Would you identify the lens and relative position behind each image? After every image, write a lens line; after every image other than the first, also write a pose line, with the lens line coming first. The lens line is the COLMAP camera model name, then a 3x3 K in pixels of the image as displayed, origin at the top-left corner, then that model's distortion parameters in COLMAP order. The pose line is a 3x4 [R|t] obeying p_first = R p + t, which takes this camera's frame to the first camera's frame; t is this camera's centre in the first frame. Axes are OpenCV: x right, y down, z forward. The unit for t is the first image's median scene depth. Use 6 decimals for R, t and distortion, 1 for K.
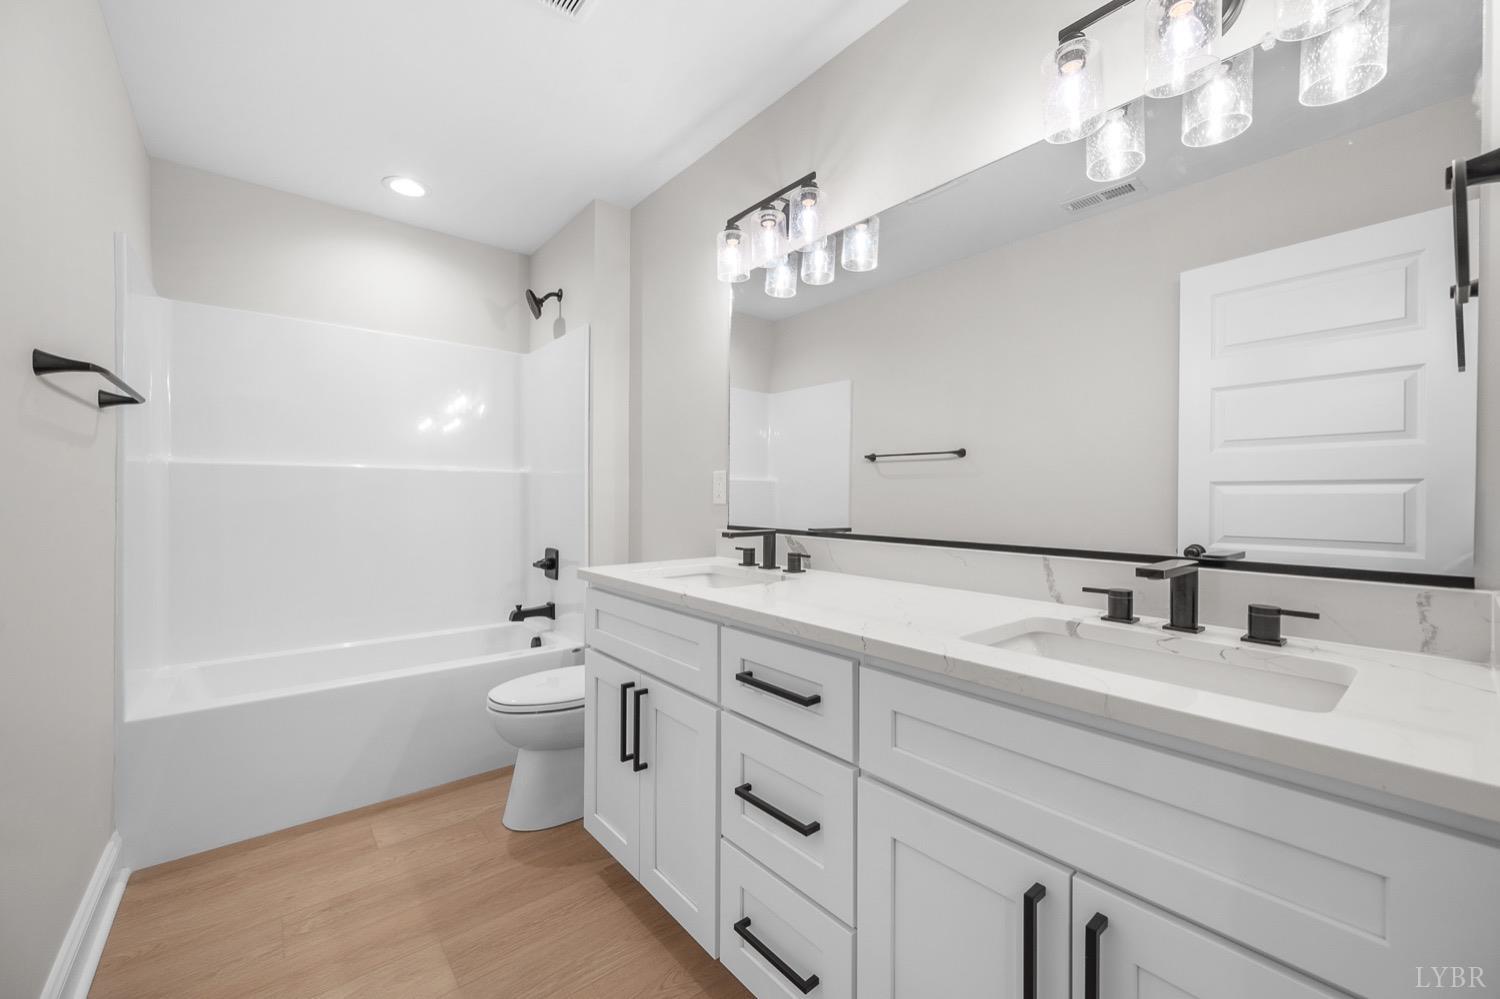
lens RADIAL K [[587.3, 0, 744.9], [0, 587.3, 500.0], [0, 0, 1]] dist [0.000402, 0.000029]
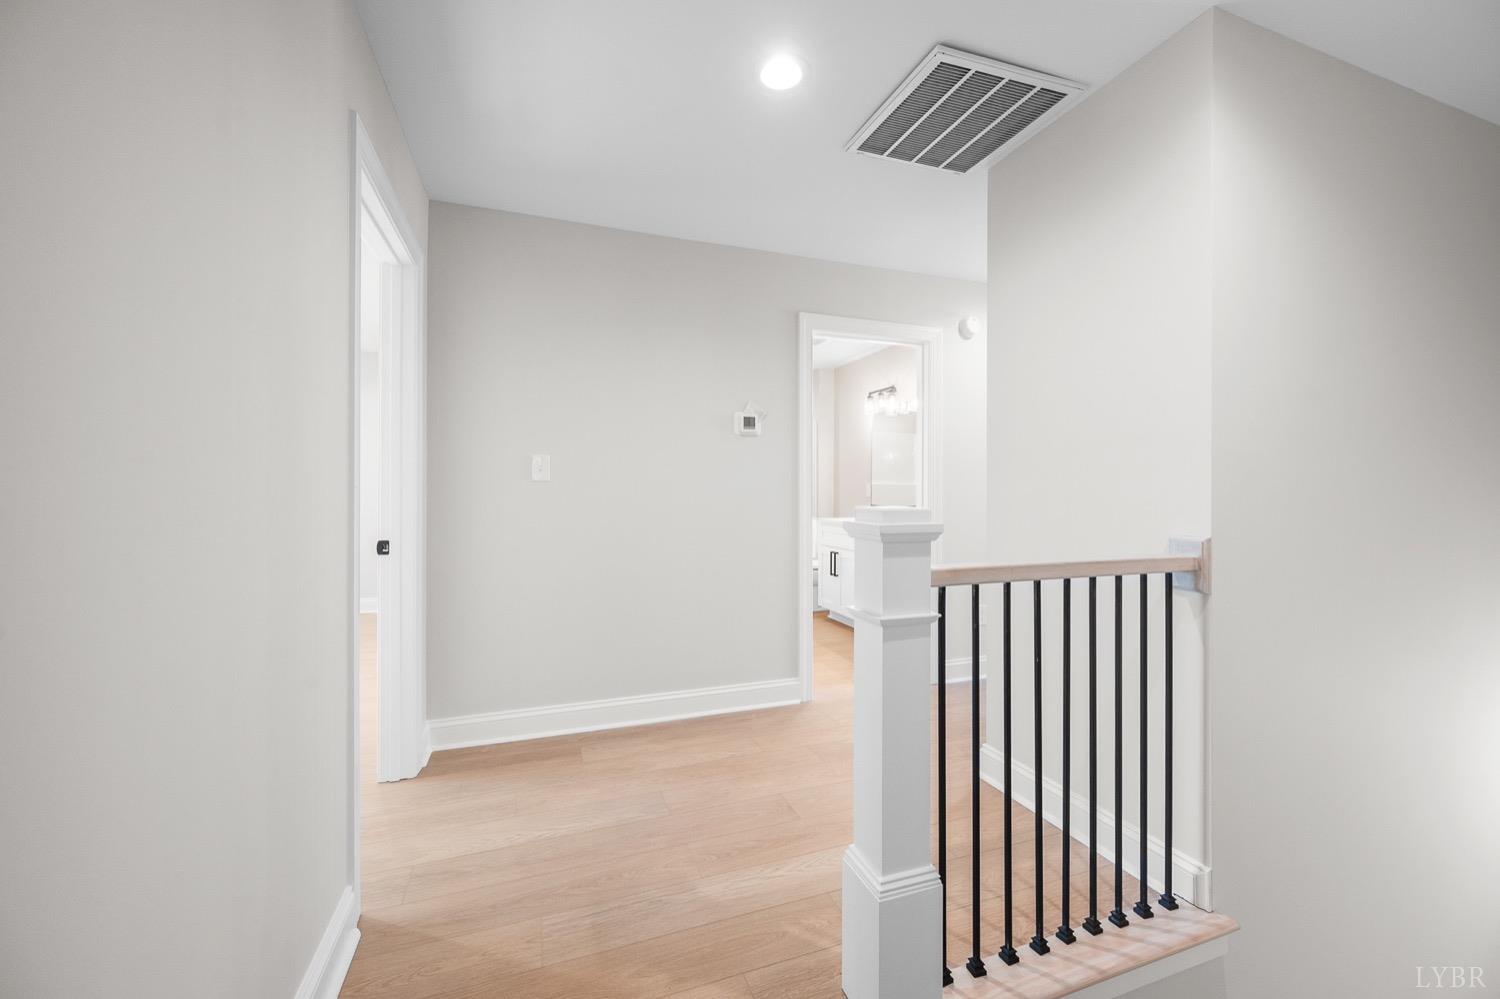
lens RADIAL K [[587.3, 0, 743.9], [0, 587.3, 491.7], [0, 0, 1]] dist [0.000402, 0.000029]
pose [[0.937175, 0.006977, -0.348789, 0.436847], [-0.004410, 0.999957, 0.008152, -0.031141], [0.348831, -0.006101, 0.937166, -2.042541]]
